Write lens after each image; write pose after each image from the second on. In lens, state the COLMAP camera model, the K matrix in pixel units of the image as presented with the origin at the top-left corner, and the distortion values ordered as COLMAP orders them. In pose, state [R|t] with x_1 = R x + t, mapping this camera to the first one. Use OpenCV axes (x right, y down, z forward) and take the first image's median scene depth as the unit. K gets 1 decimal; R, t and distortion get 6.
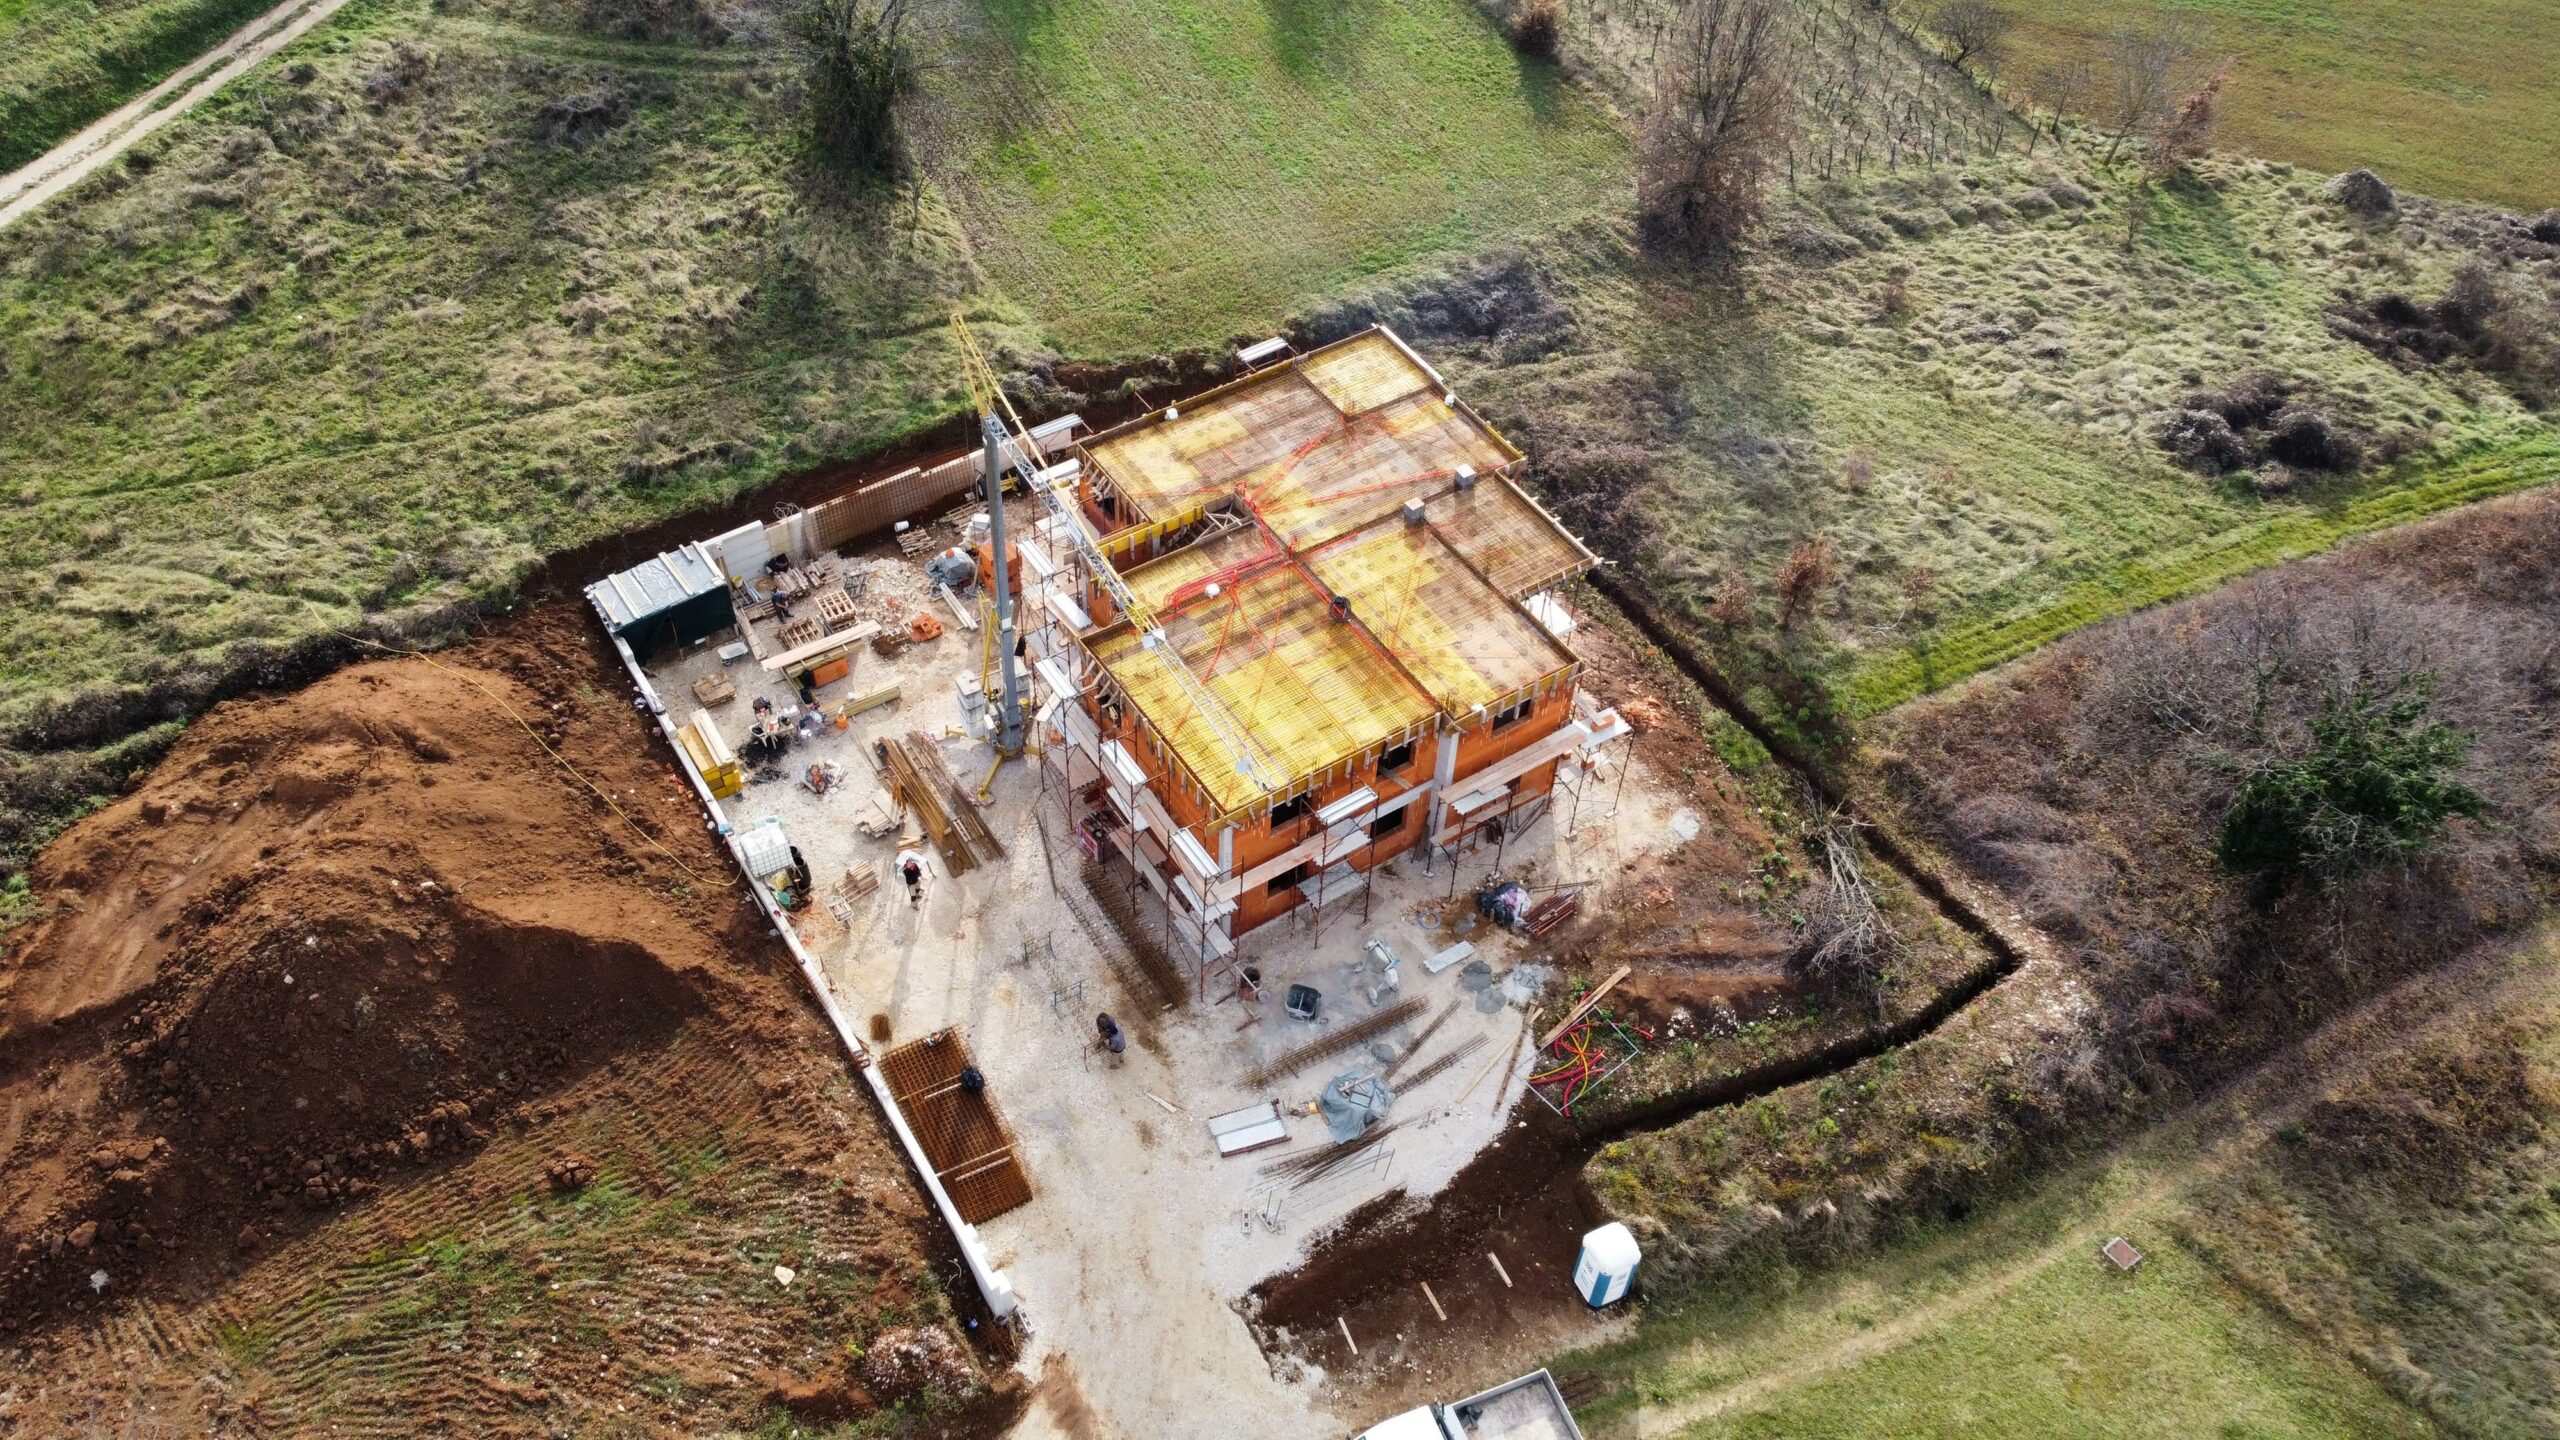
lens RADIAL K [[1940.4, 0, 1285.0], [0, 1940.4, 708.9], [0, 0, 1]] dist [0.002375, -0.007973]
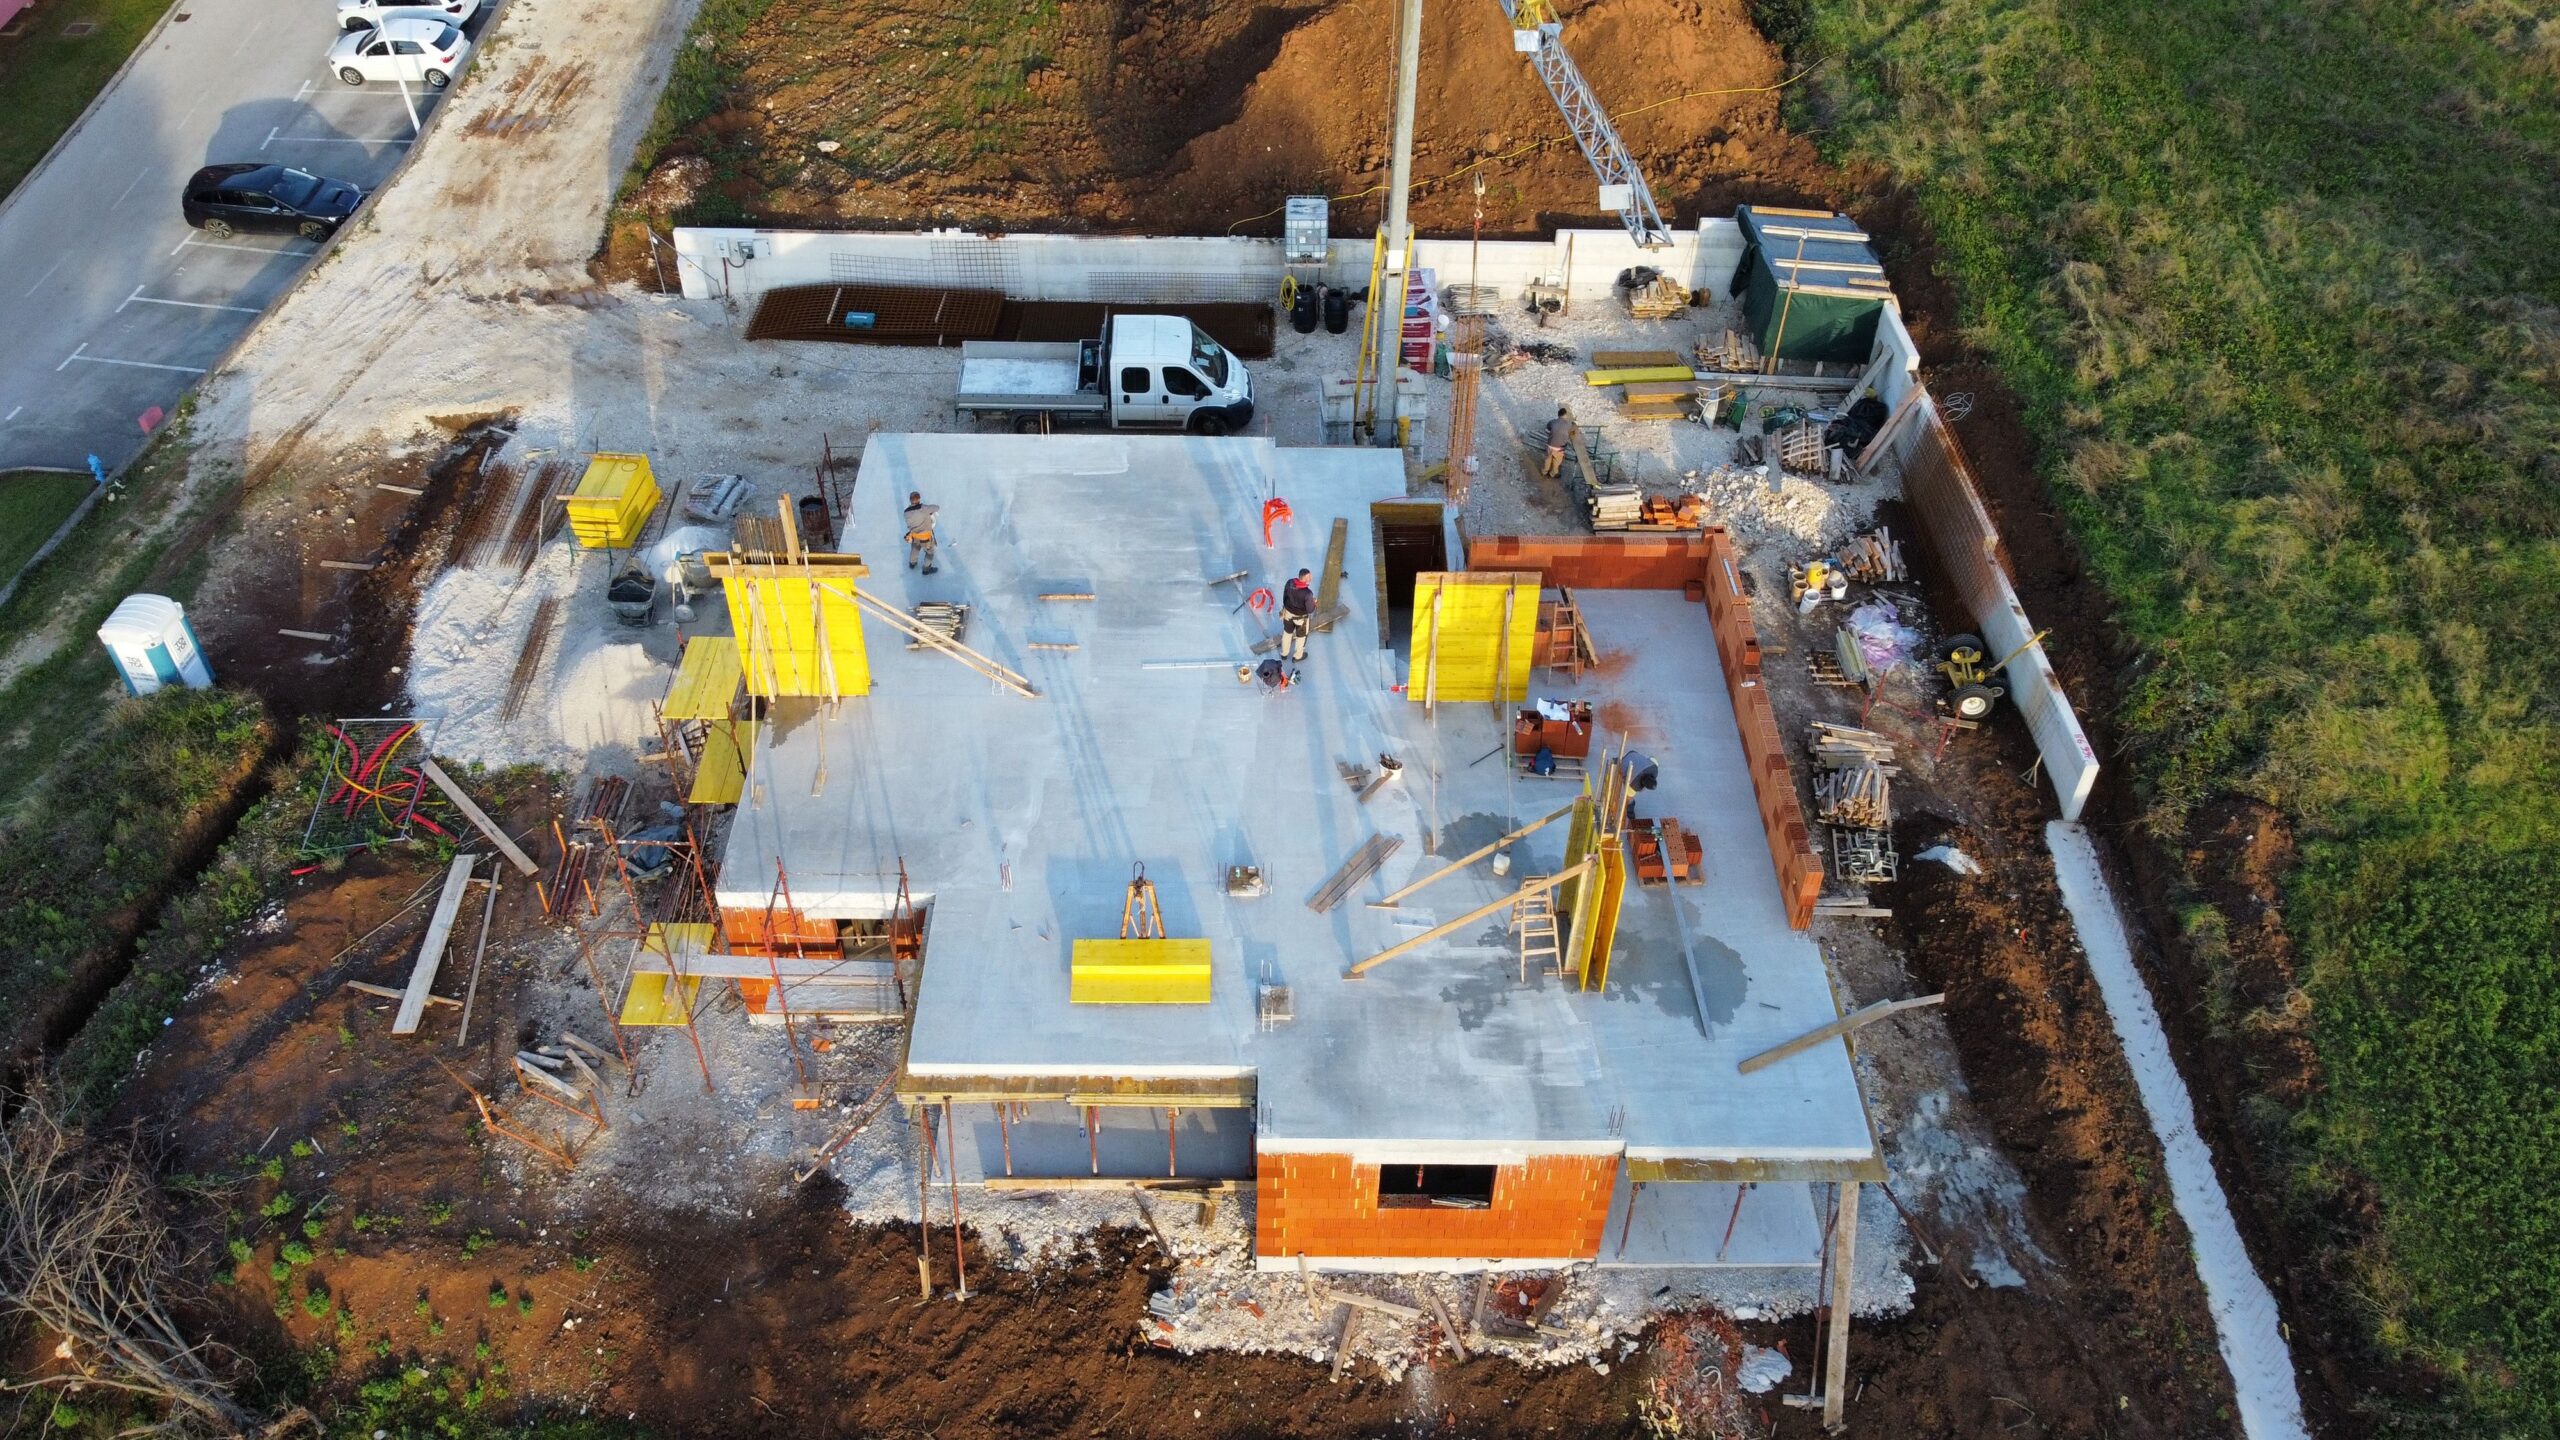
lens RADIAL K [[1940.4, 0, 1275.7], [0, 1940.4, 718.2], [0, 0, 1]] dist [0.002375, -0.007973]
pose [[-0.552409, 0.534506, -0.639646, 0.364687], [-0.631614, 0.232364, 0.739642, -0.463748], [0.543974, 0.812595, 0.209242, 0.955631]]
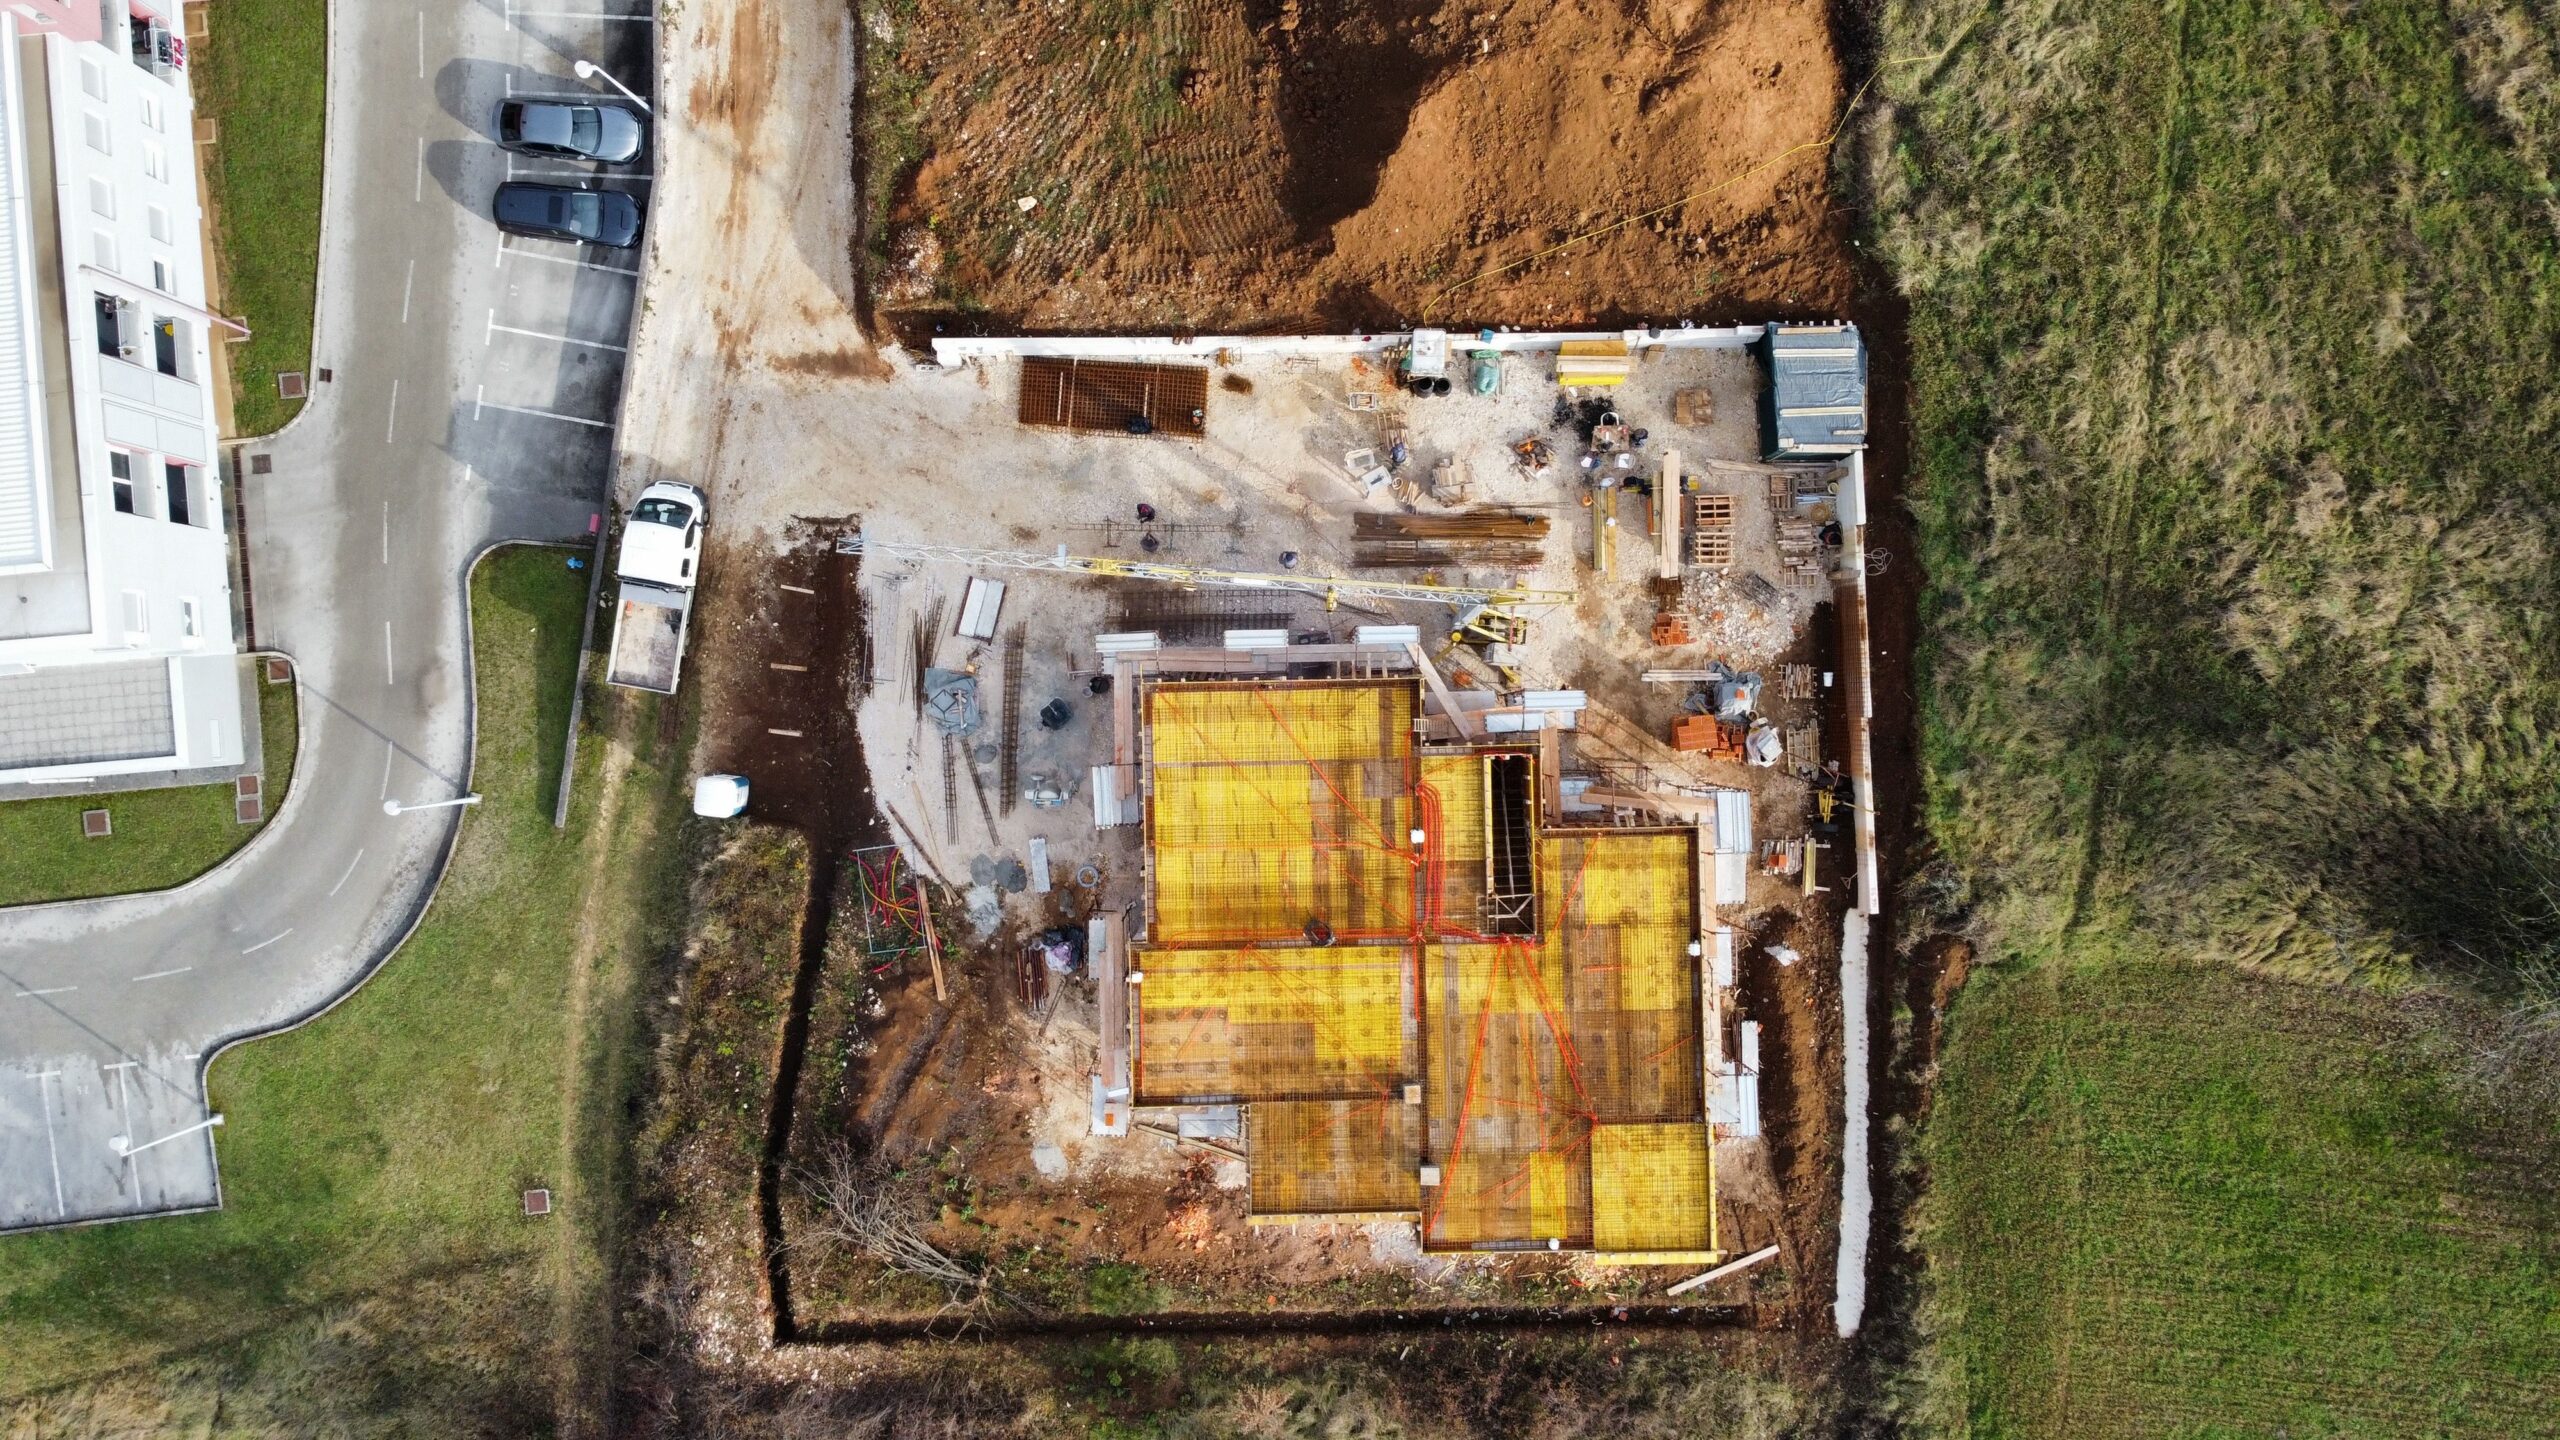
lens RADIAL K [[1940.4, 0, 1280.5], [0, 1940.4, 724.5], [0, 0, 1]] dist [0.002375, -0.007973]
pose [[-0.537343, 0.842318, -0.041982, -0.007769], [-0.633611, -0.370347, 0.679249, -0.648530], [0.556596, 0.391589, 0.732706, 0.249416]]
